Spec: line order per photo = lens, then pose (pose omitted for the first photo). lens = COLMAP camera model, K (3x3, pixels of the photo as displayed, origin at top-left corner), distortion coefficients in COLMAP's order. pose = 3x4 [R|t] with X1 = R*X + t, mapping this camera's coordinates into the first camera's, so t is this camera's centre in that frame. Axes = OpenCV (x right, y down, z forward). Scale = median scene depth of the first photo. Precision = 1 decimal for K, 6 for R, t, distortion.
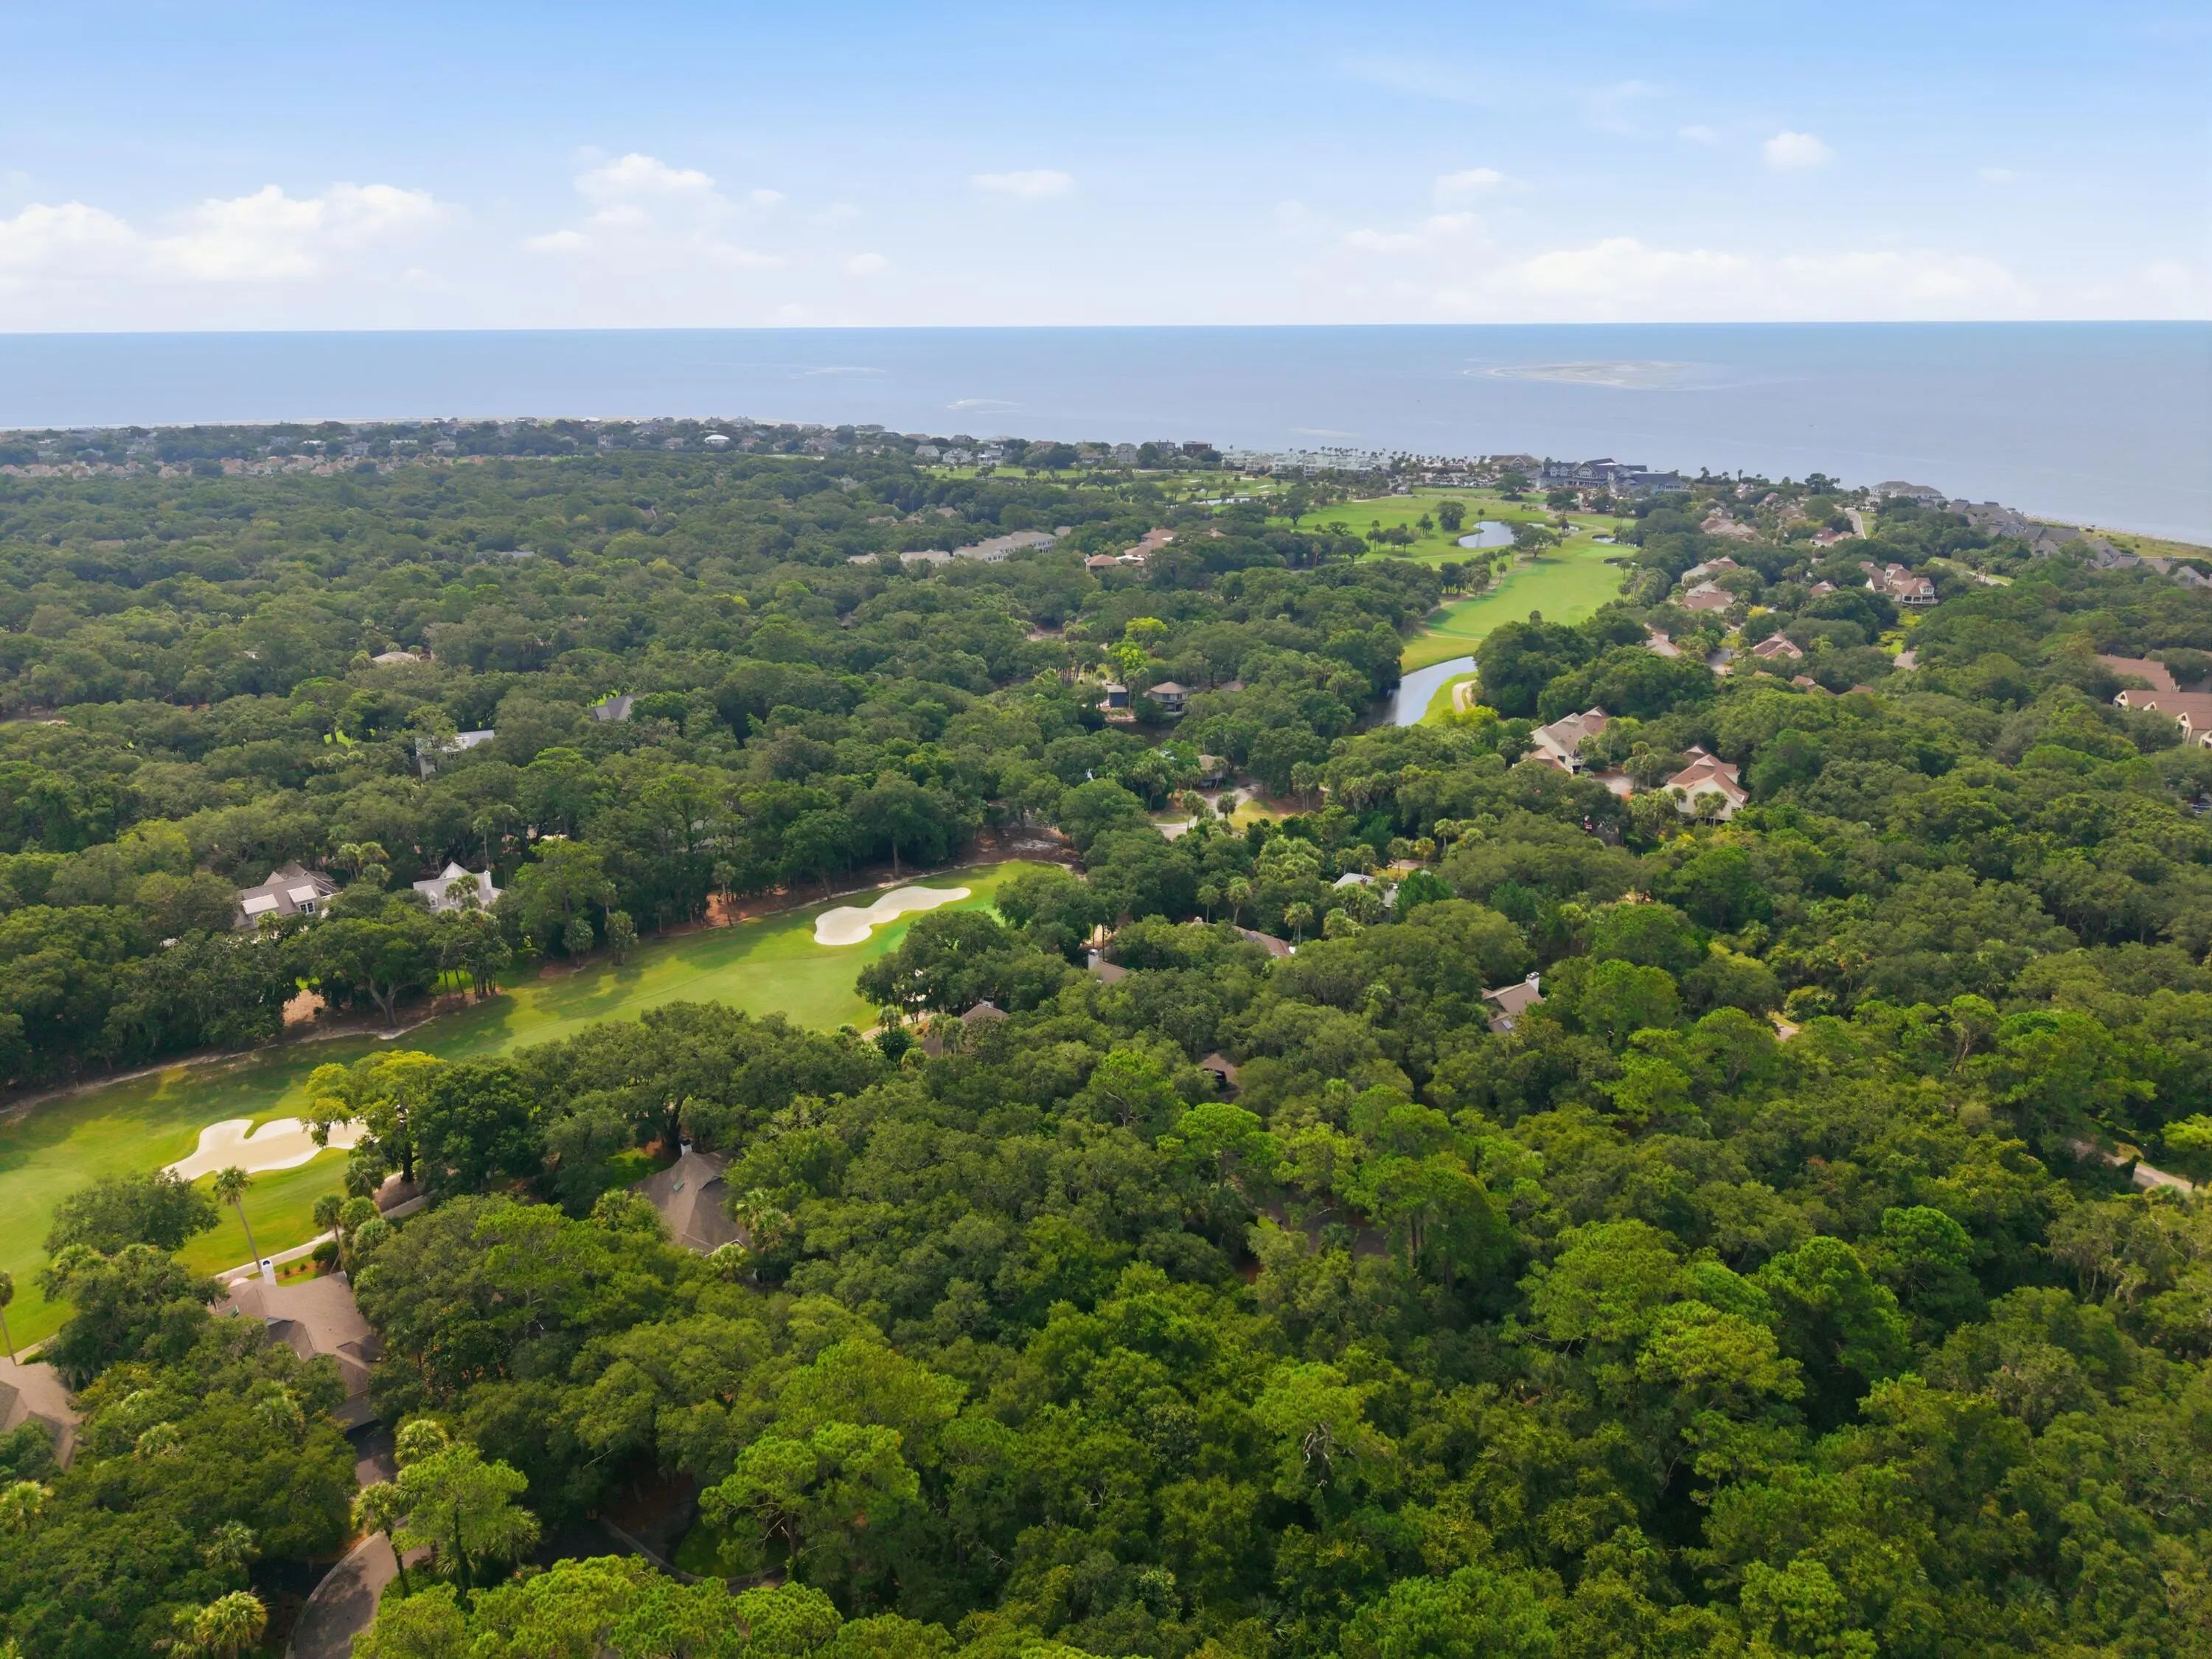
lens RADIAL K [[1506.8, 0, 1151.4], [0, 1506.8, 825.2], [0, 0, 1]] dist [0.167041, -0.244655]
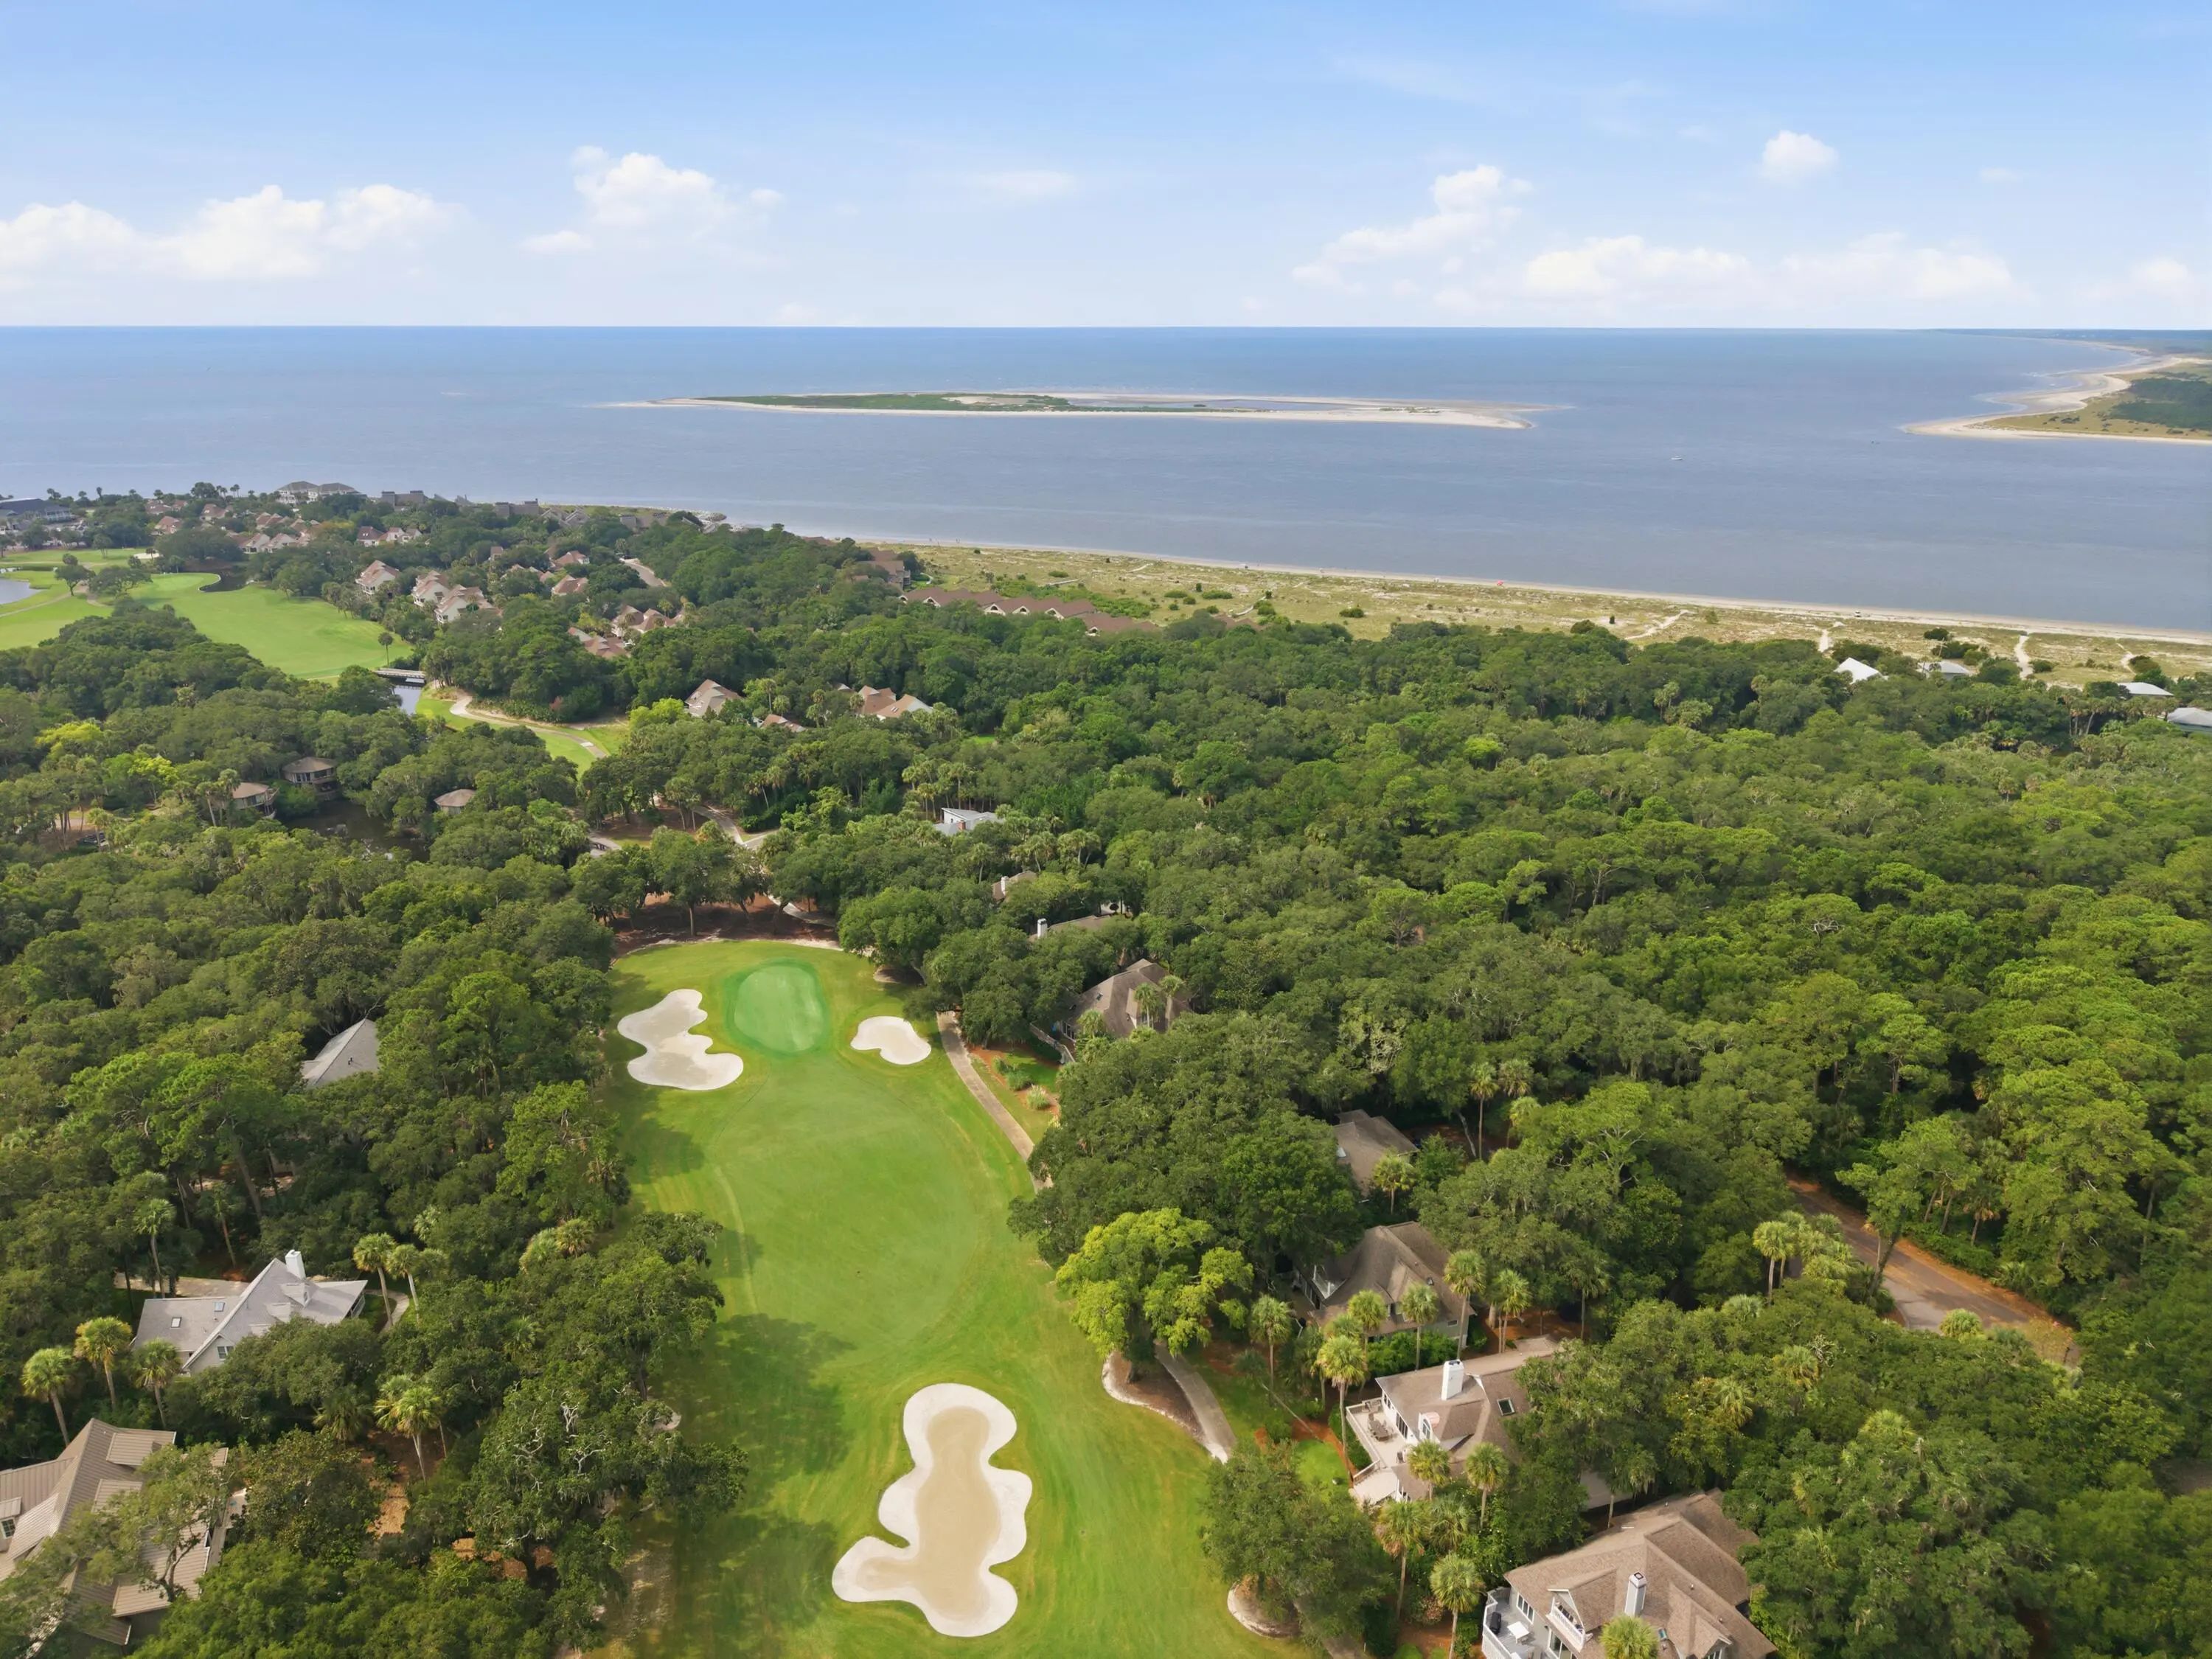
lens RADIAL K [[1476.9, 0, 1103.3], [0, 1476.9, 838.7], [0, 0, 1]] dist [0.082907, -0.111868]
pose [[0.398190, -0.312692, 0.862362, -0.756623], [0.294791, 0.933859, 0.202500, -0.146456], [-0.868645, 0.173583, 0.464032, 0.387359]]
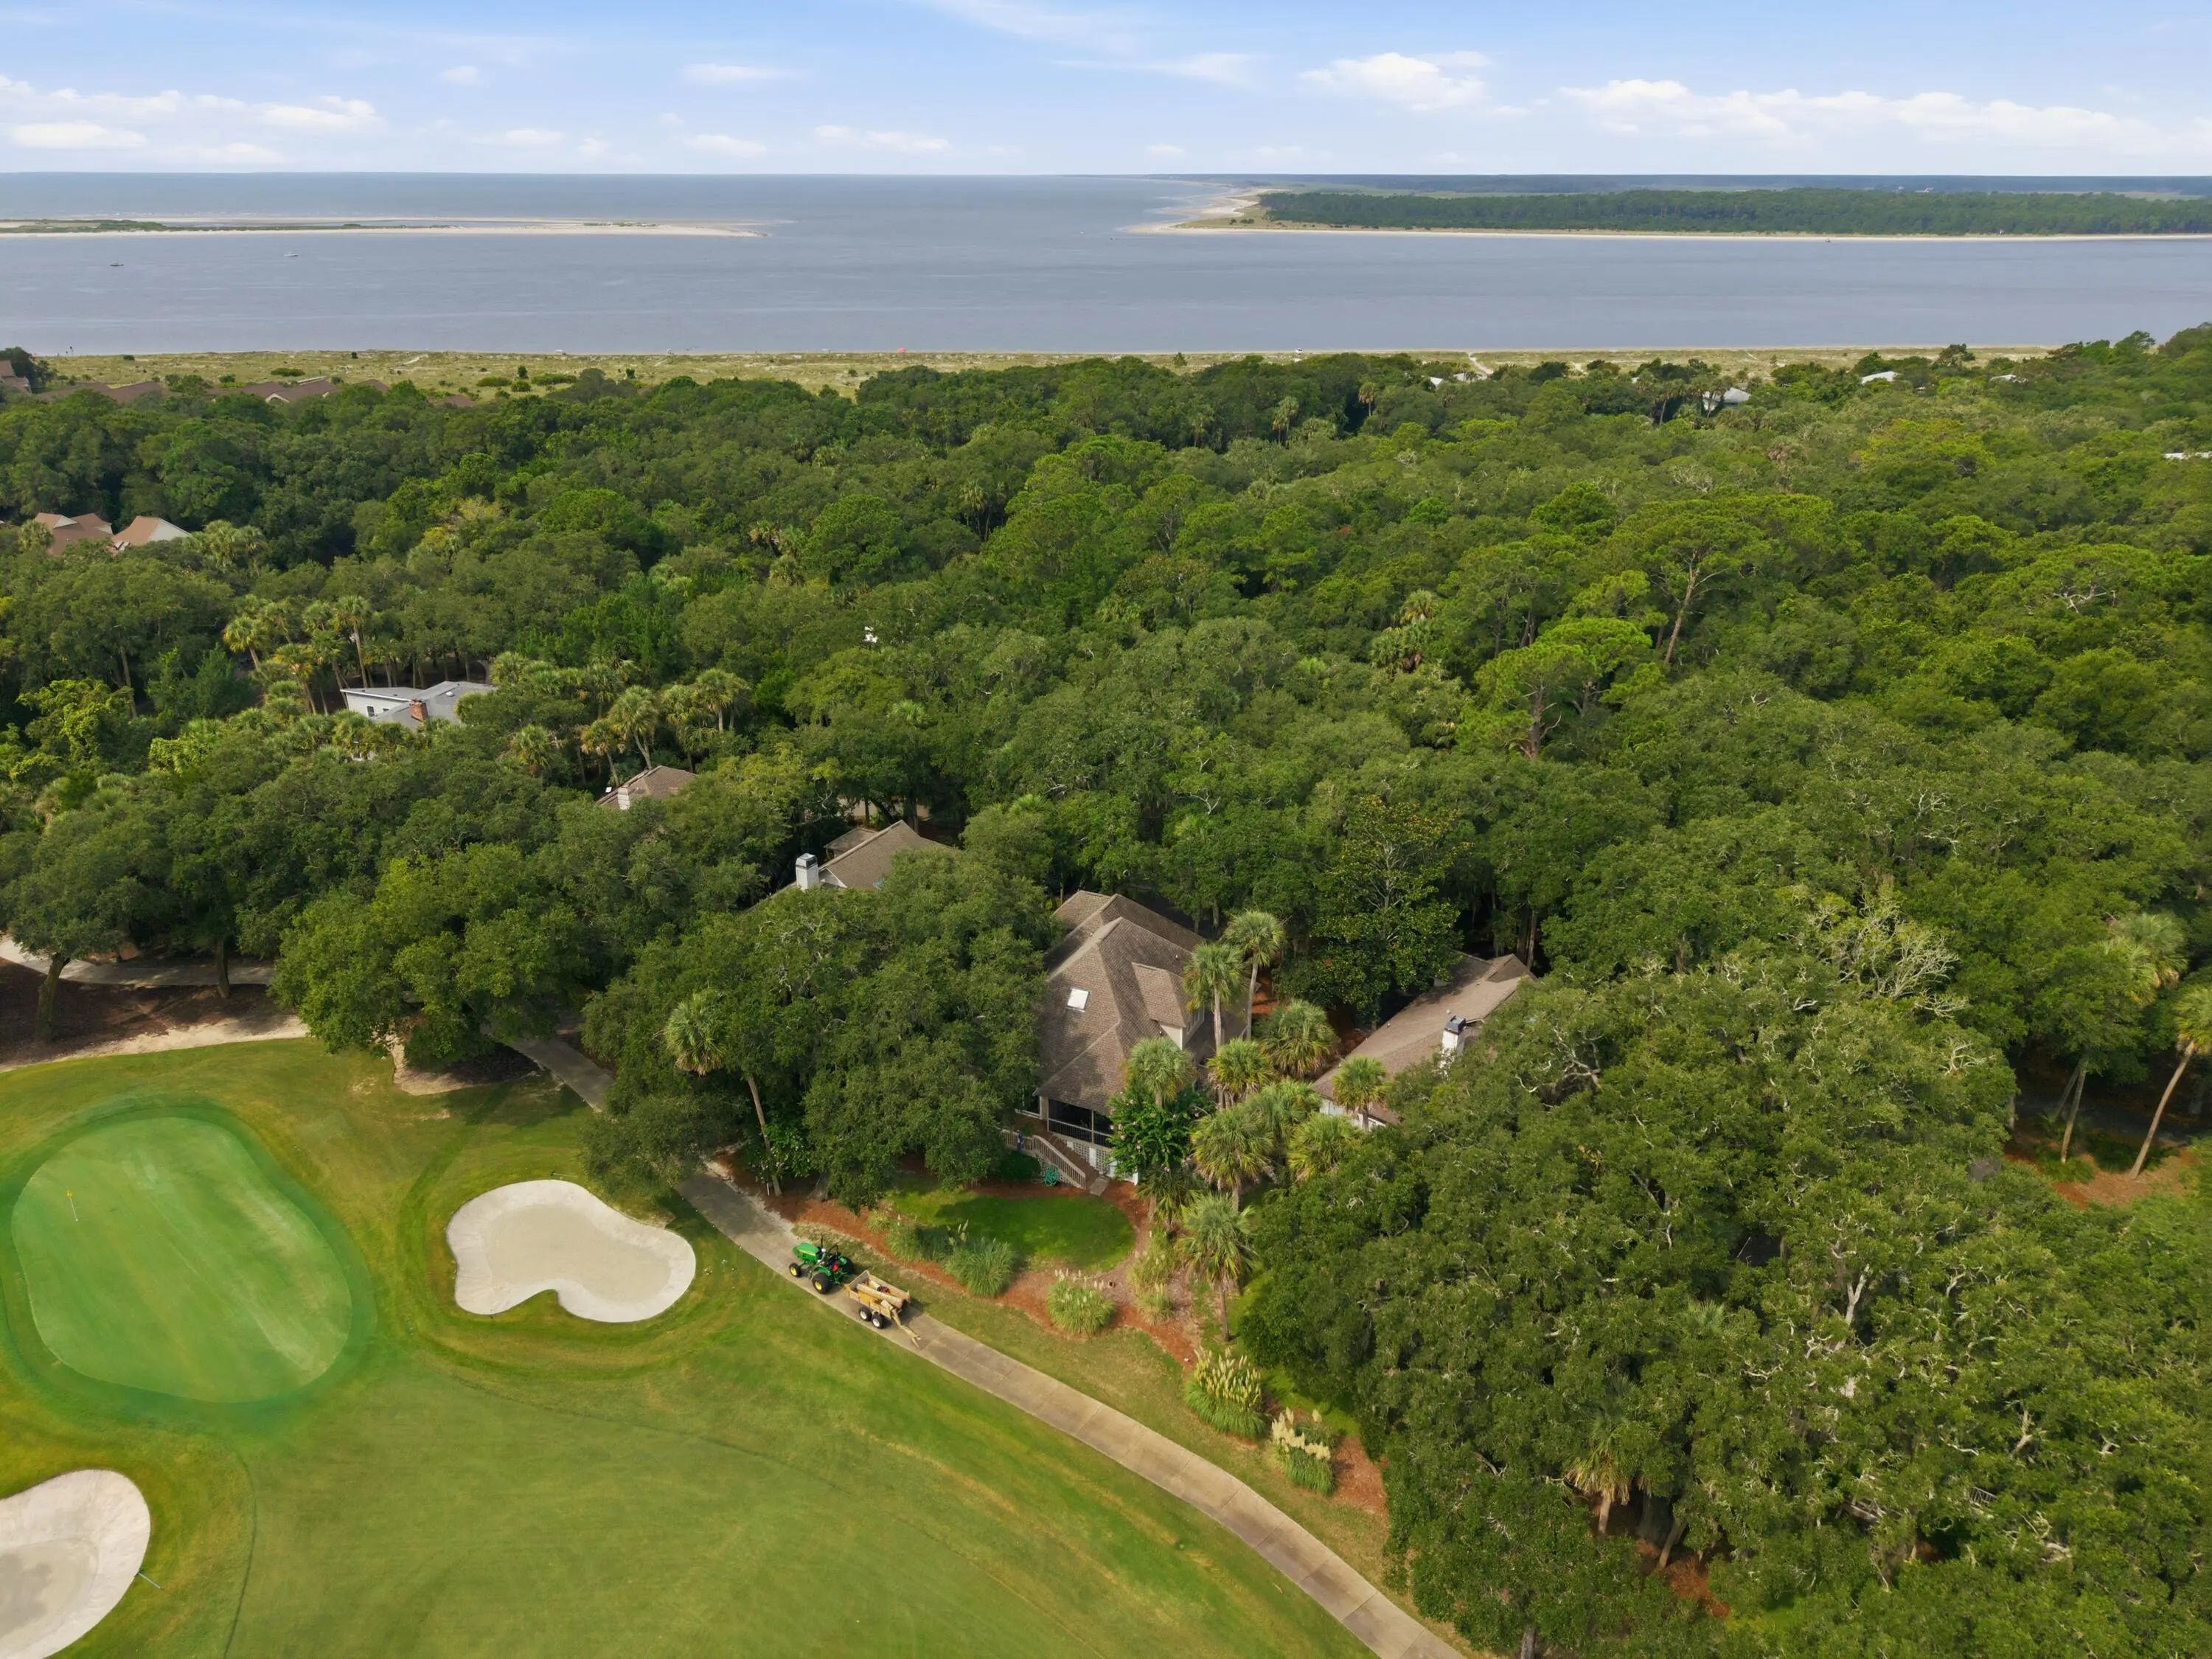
lens RADIAL K [[1473.4, 0, 1108.0], [0, 1473.4, 851.8], [0, 0, 1]] dist [0.027533, -0.026985]
pose [[-0.116909, -0.428003, 0.896184, -0.380495], [0.311484, 0.841040, 0.442300, -0.080666], [-0.943032, 0.330856, 0.034991, 0.747756]]
